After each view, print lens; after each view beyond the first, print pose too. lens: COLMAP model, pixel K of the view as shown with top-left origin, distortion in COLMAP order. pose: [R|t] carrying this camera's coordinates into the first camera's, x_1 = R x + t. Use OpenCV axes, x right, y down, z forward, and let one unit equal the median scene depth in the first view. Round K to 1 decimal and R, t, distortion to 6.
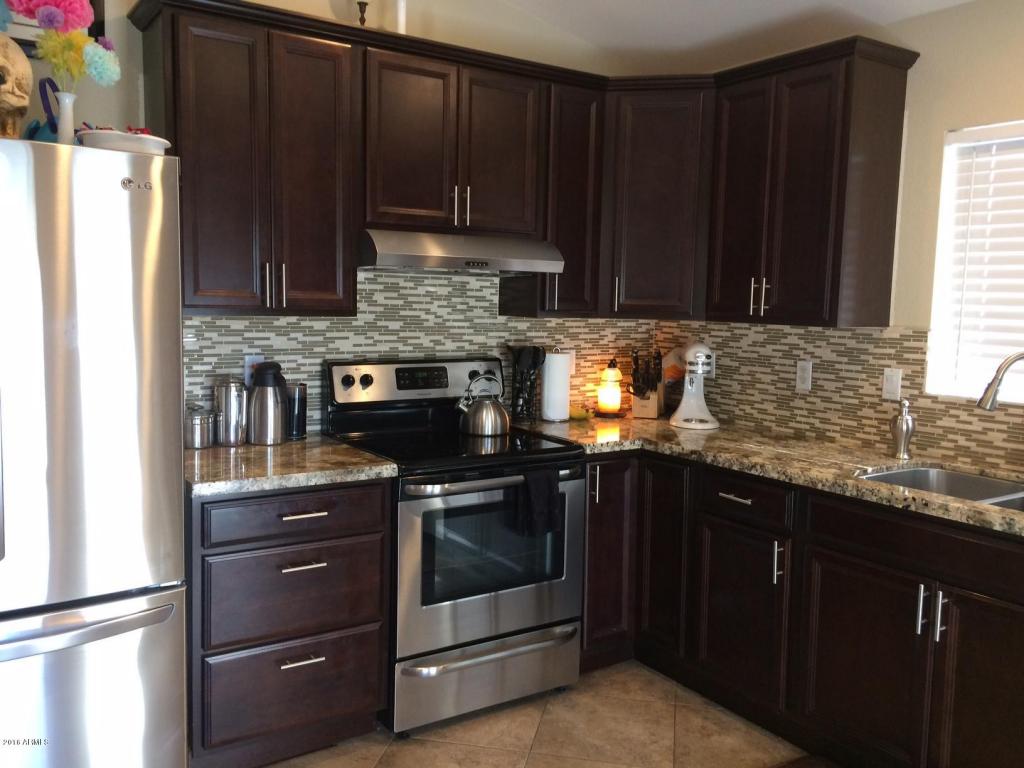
lens RADIAL K [[873.3, 0, 511.4], [0, 873.3, 384.6], [0, 0, 1]] dist [0.032755, -0.038285]
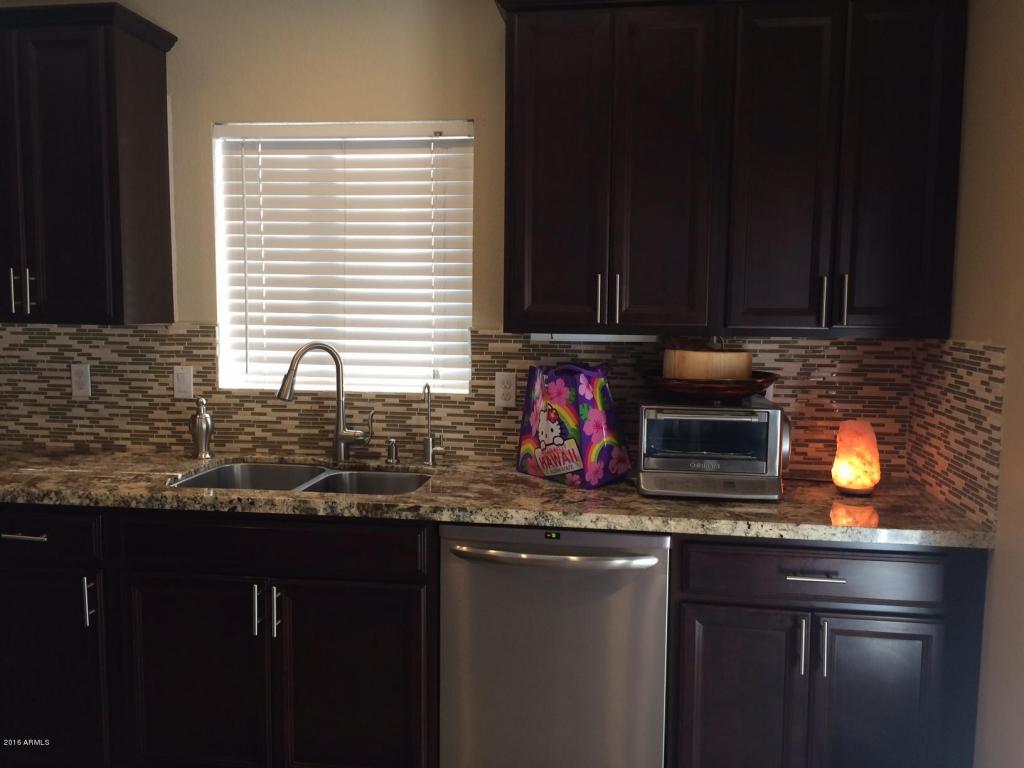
lens RADIAL K [[873.3, 0, 512.7], [0, 873.3, 381.4], [0, 0, 1]] dist [0.032755, -0.038285]
pose [[0.650769, -0.083800, 0.754637, -0.055418], [0.077246, 0.996041, 0.043993, -0.016361], [-0.755336, 0.029663, 0.654666, 0.108039]]
